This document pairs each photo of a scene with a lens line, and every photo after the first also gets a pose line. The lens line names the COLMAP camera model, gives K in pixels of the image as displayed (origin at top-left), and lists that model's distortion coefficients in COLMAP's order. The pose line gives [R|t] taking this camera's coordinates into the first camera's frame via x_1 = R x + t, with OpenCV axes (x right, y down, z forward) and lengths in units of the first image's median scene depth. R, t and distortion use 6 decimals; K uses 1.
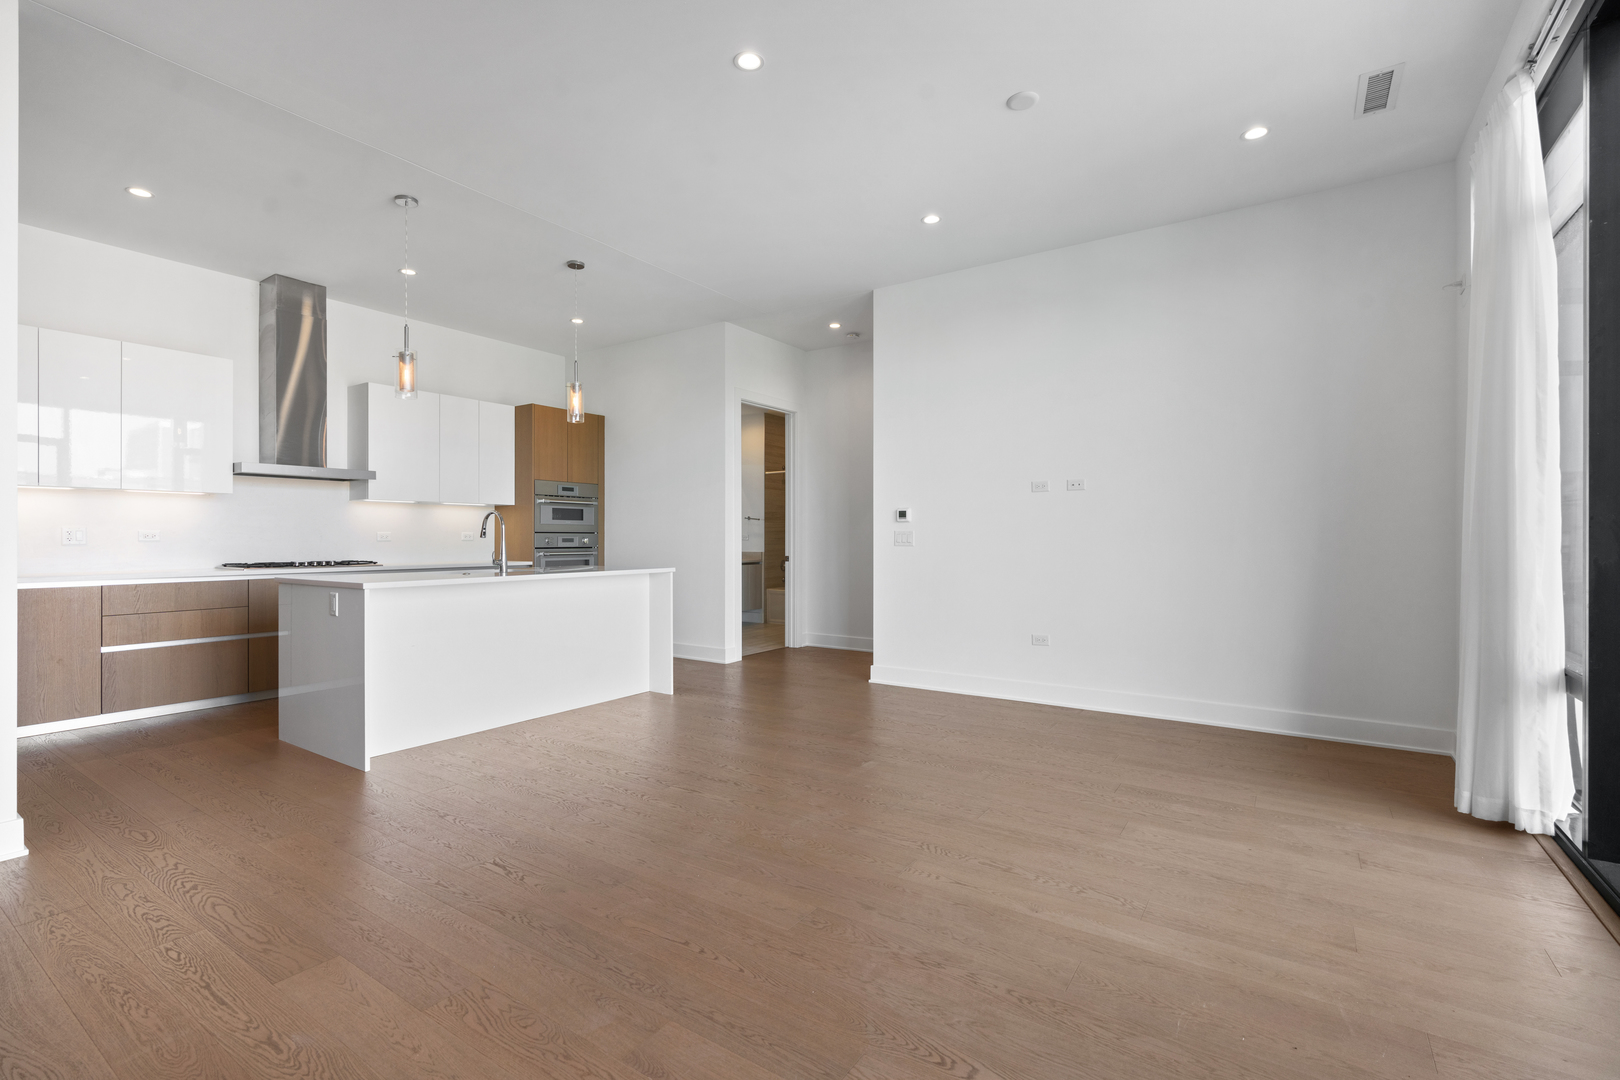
lens RADIAL K [[731.0, 0, 803.8], [0, 731.0, 535.8], [0, 0, 1]] dist [-0.002815, 0.000637]
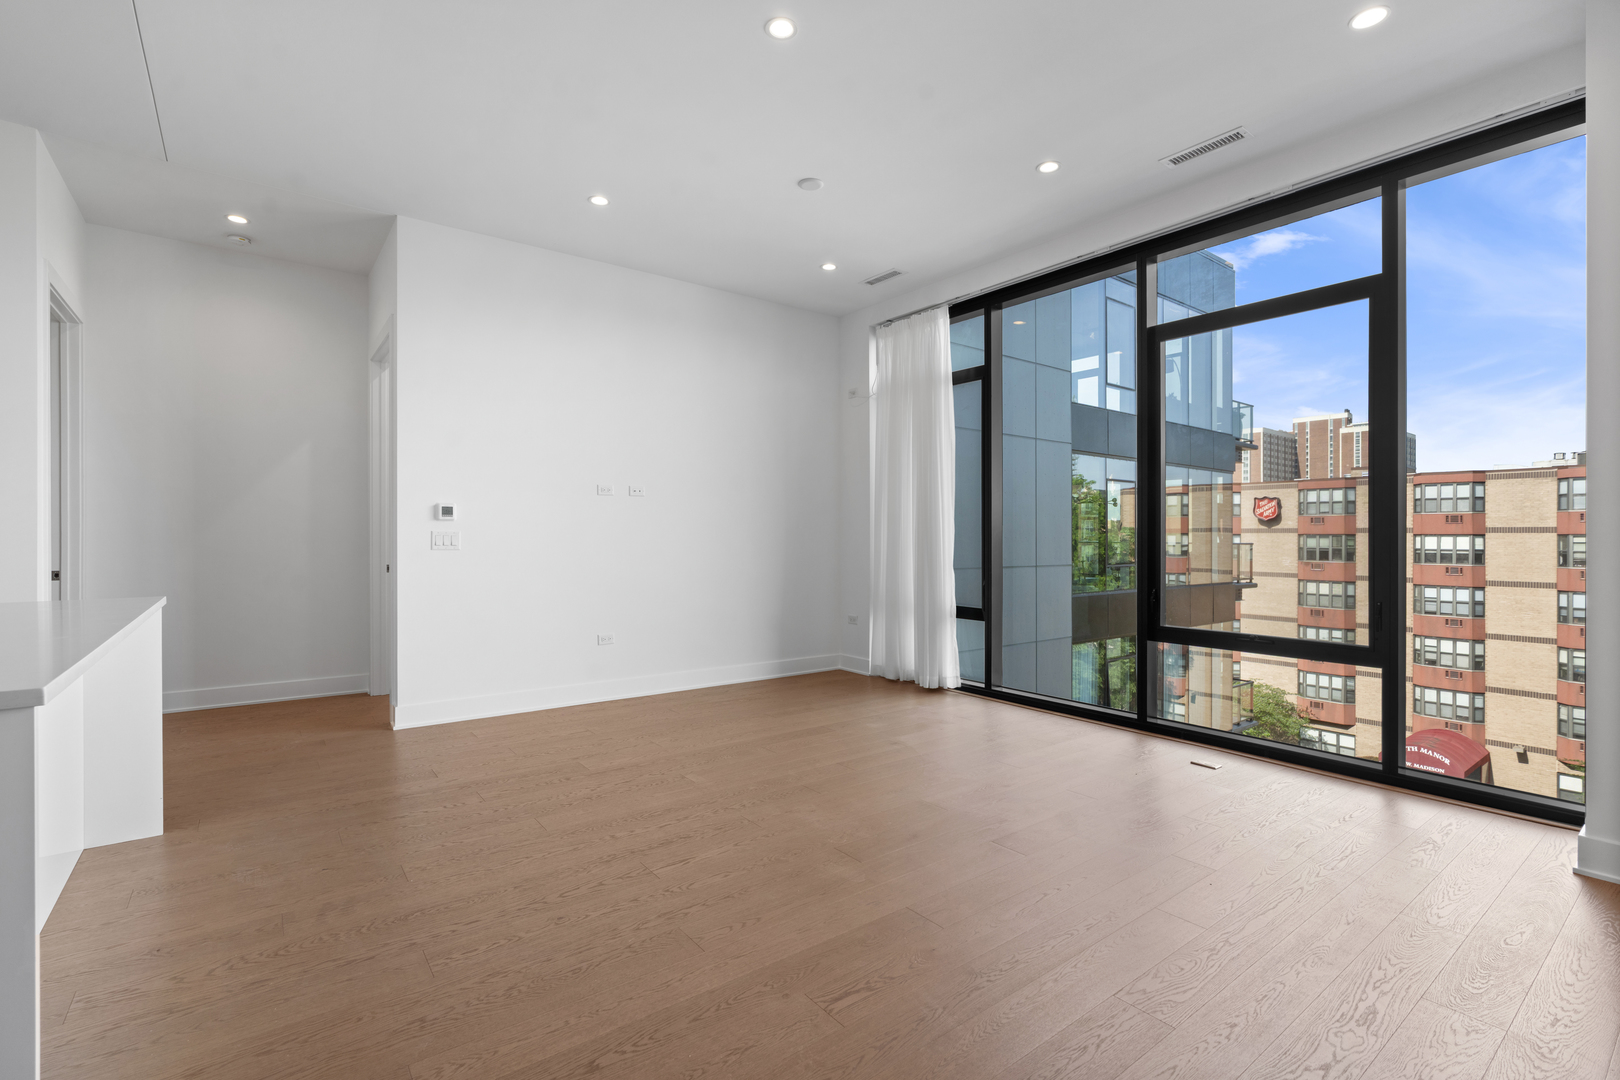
lens RADIAL K [[731.0, 0, 803.8], [0, 731.0, 535.8], [0, 0, 1]] dist [-0.002815, 0.000637]
pose [[0.318786, 0.003659, 0.947820, -0.546489], [-0.006292, 0.999979, -0.001744, -0.003266], [-0.947806, -0.005408, 0.318803, 0.393067]]
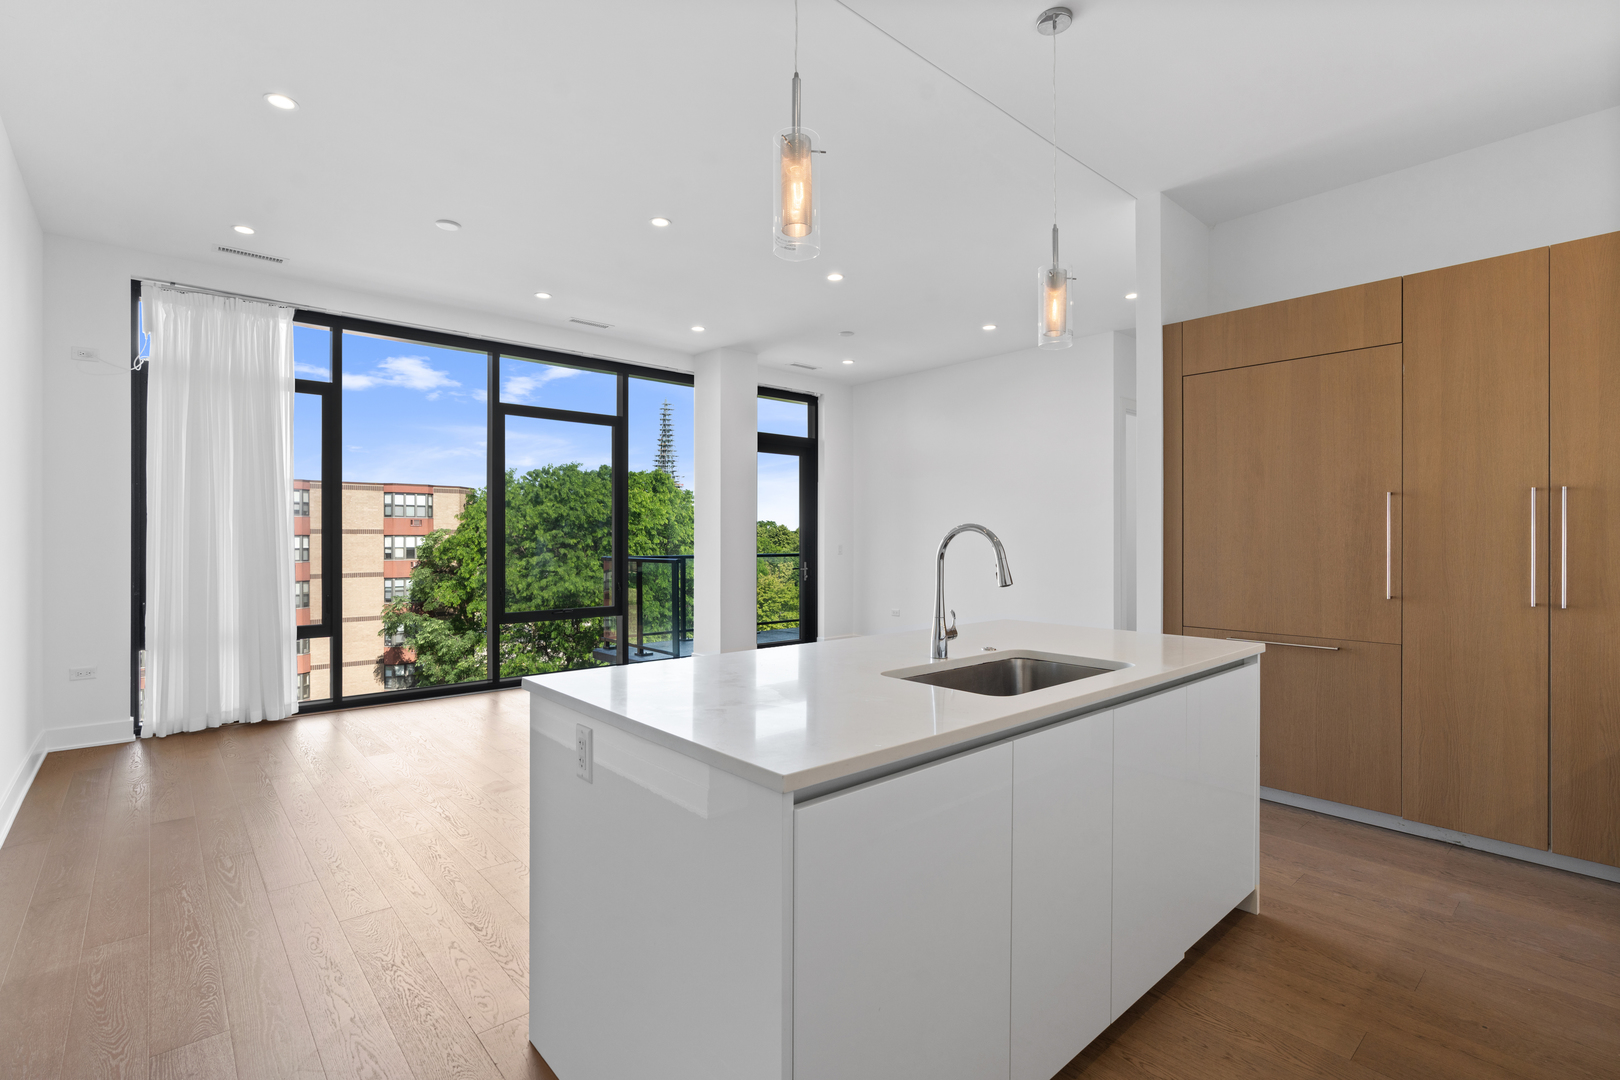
lens RADIAL K [[746.7, 0, 801.3], [0, 746.7, 533.0], [0, 0, 1]] dist [-0.002534, 0.000955]
pose [[-0.967902, 0.003346, 0.251306, -0.403696], [0.001516, 0.999971, -0.007476, -0.024847], [-0.251324, -0.006855, -0.967879, 1.343677]]
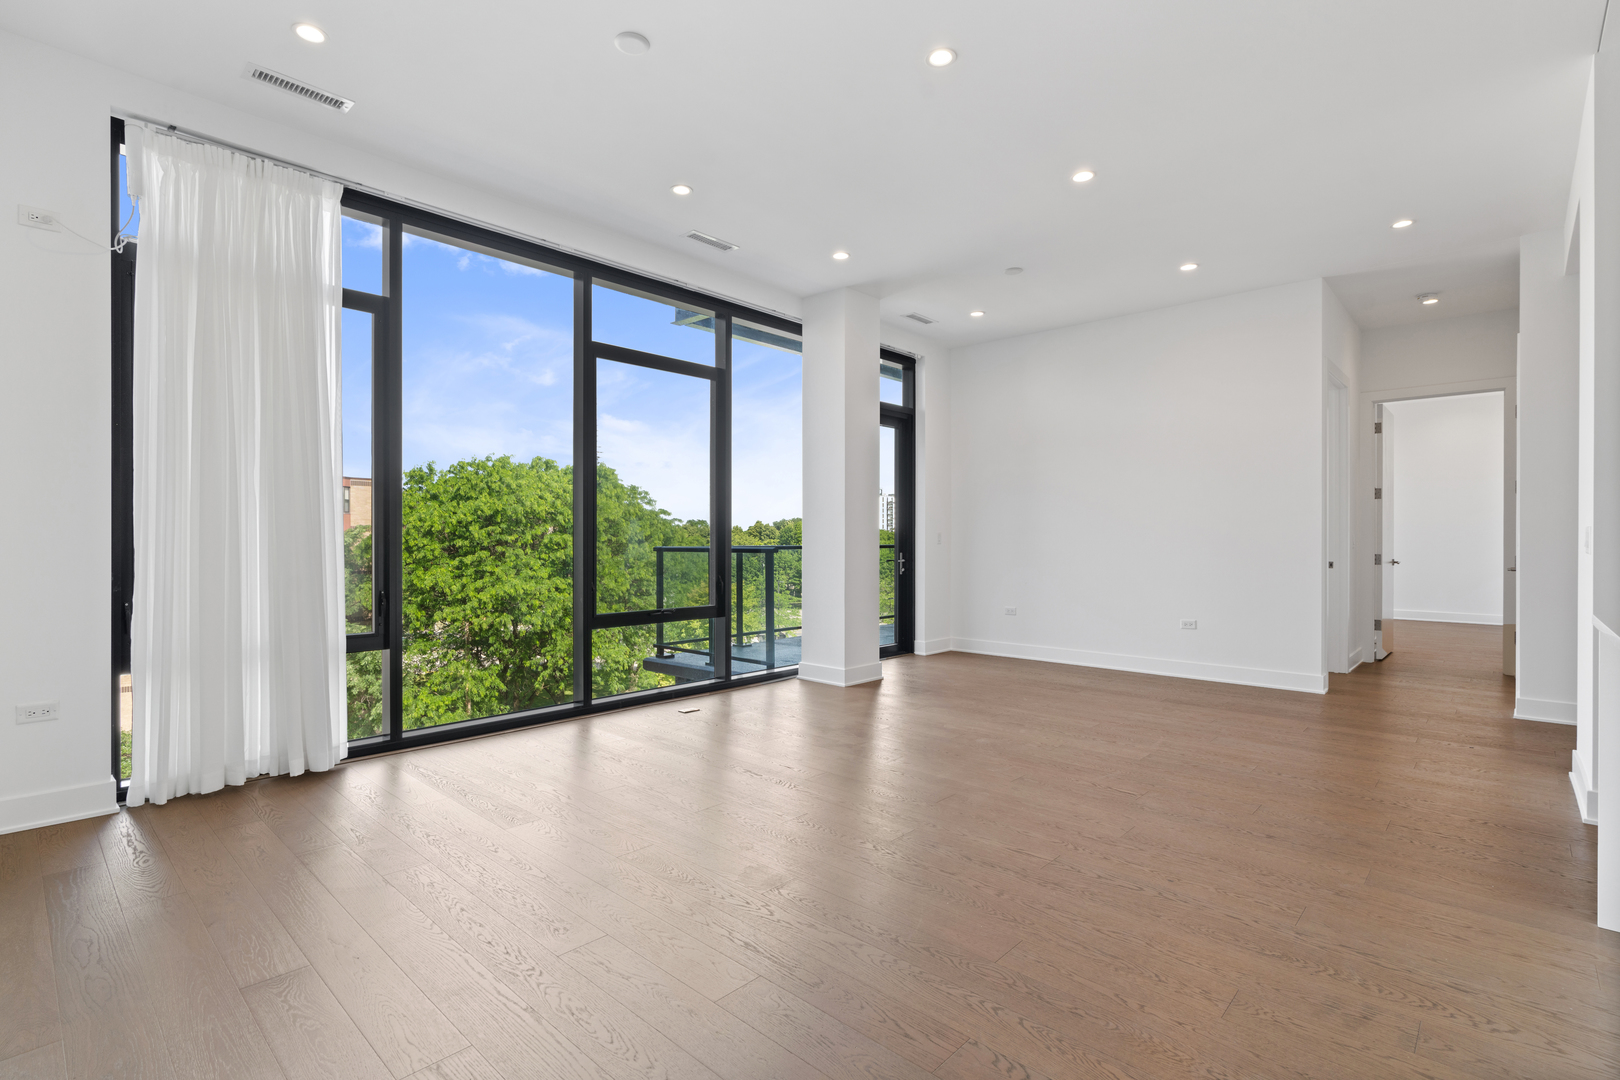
lens RADIAL K [[760.0, 0, 797.9], [0, 760.0, 536.6], [0, 0, 1]] dist [-0.000599, 0.001206]
pose [[-0.987111, 0.000090, 0.160039, -0.027896], [-0.000407, 0.999995, -0.003072, 0.000306], [-0.160039, -0.003098, -0.987106, 1.185090]]
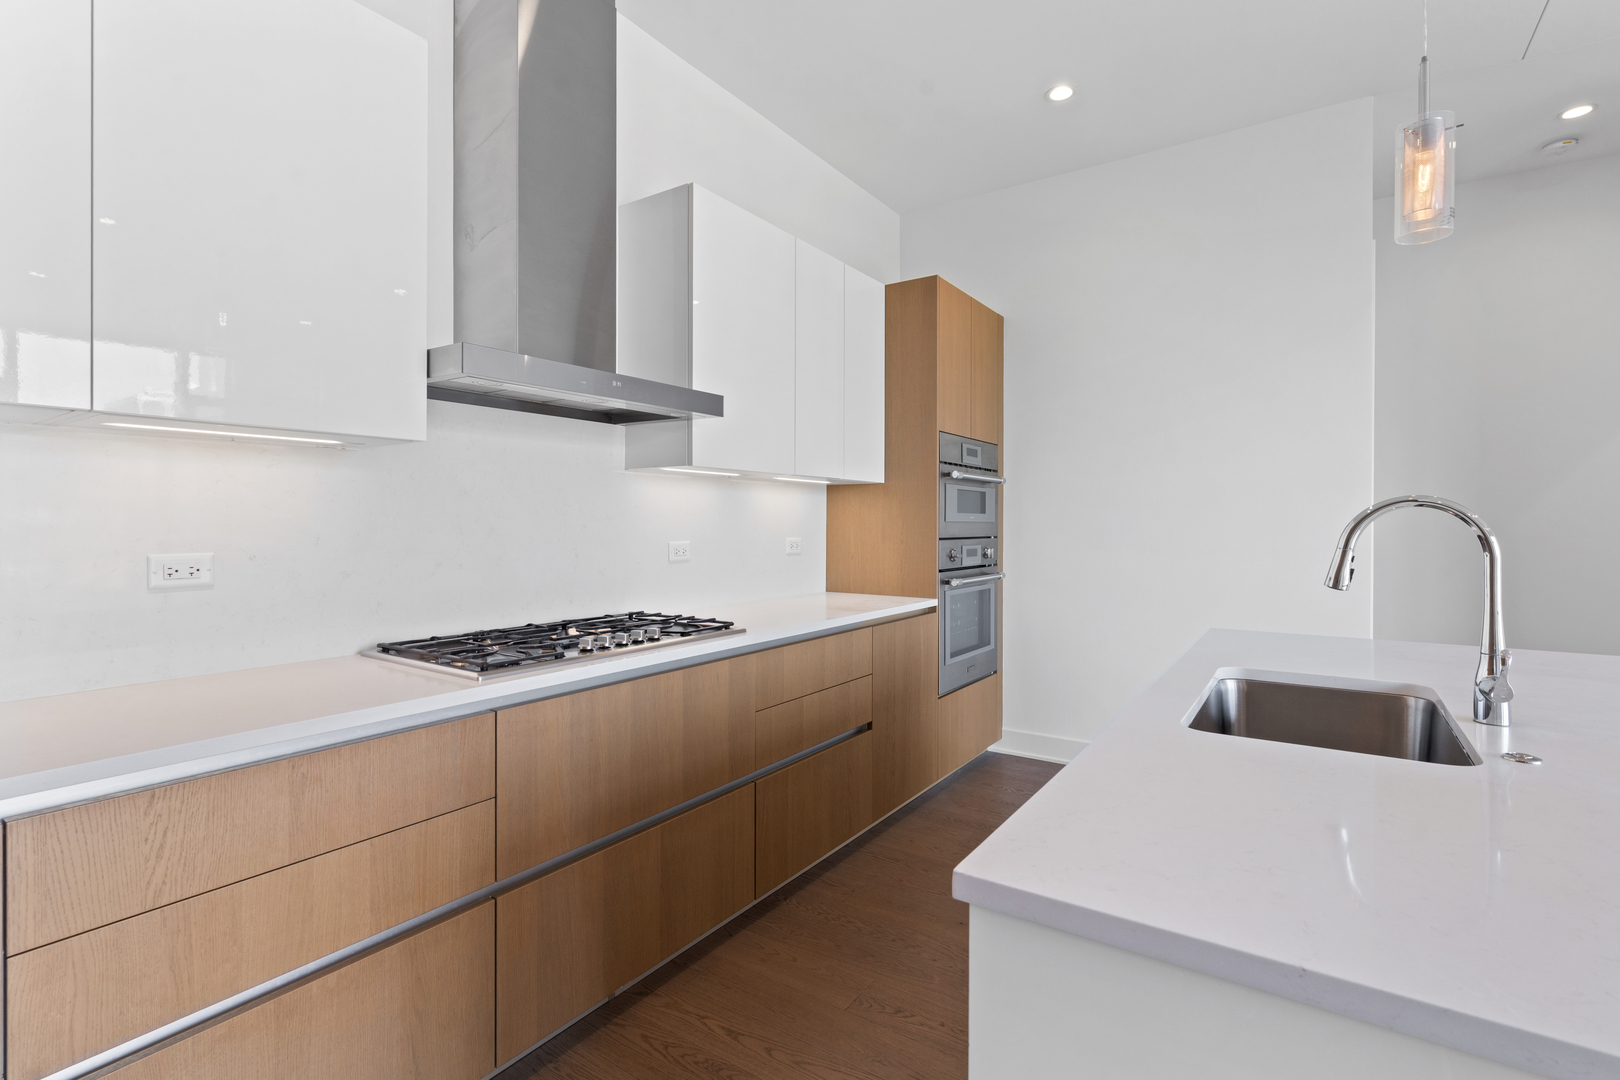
lens RADIAL K [[760.8, 0, 804.4], [0, 760.8, 526.5], [0, 0, 1]] dist [-0.001625, 0.000080]
pose [[0.999998, 0.001493, -0.000888, -0.599246], [-0.001488, 0.999982, 0.005816, -0.020305], [0.000897, -0.005815, 0.999983, 0.642219]]
